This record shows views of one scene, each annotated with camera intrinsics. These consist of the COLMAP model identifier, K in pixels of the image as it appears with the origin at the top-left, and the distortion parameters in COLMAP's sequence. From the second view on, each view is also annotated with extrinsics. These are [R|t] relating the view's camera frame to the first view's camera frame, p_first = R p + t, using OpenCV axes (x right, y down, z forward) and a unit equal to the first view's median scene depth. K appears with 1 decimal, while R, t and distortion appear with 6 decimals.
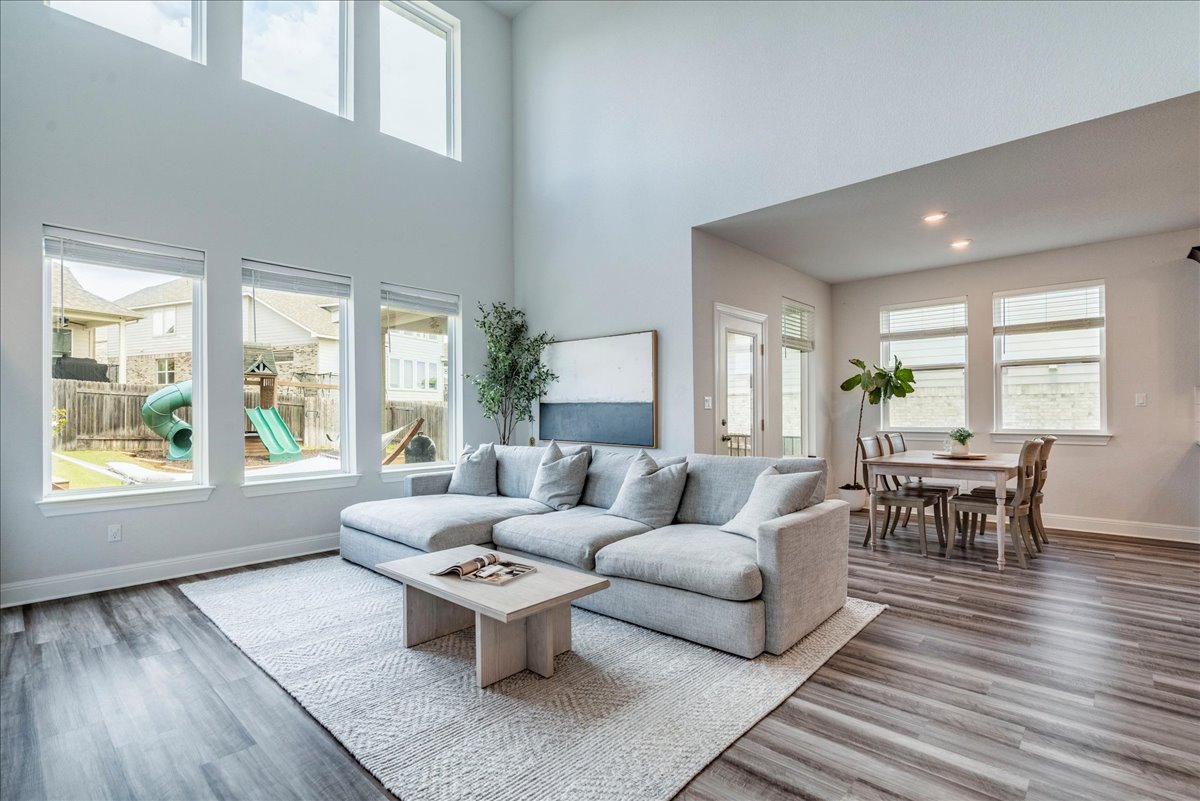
lens RADIAL K [[561.3, 0, 602.2], [0, 561.3, 401.7], [0, 0, 1]] dist [-0.003383, -0.000204]
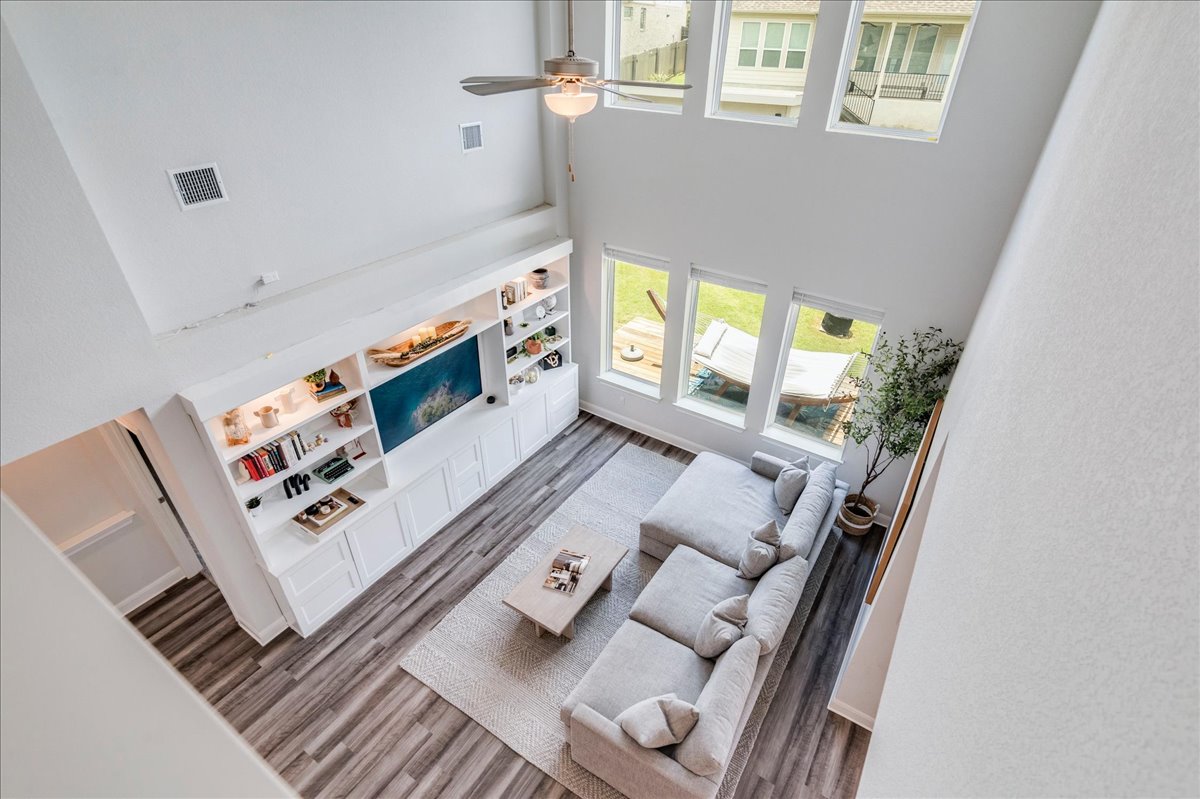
lens RADIAL K [[574.9, 0, 610.7], [0, 574.9, 409.9], [0, 0, 1]] dist [-0.000066, 0.000041]
pose [[0.178072, 0.555133, -0.812476, 1.203958], [-0.007176, 0.826383, 0.563062, -1.372742], [0.983991, -0.094436, 0.151139, 1.051998]]
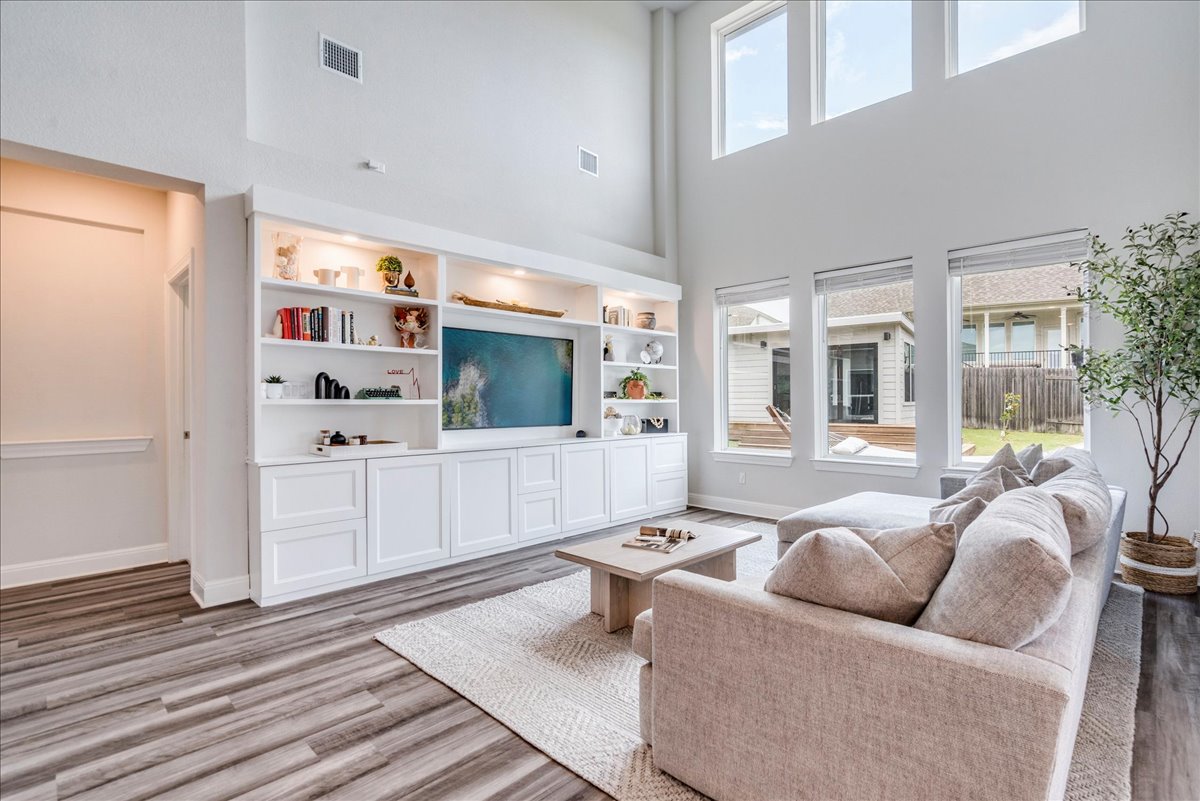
lens RADIAL K [[561.3, 0, 602.2], [0, 561.3, 401.7], [0, 0, 1]] dist [-0.003383, -0.000204]
pose [[-0.030719, 0.004861, -0.999516, 1.086859], [0.023358, 0.999719, 0.004144, 0.014220], [0.999255, -0.023220, -0.030824, 1.066356]]
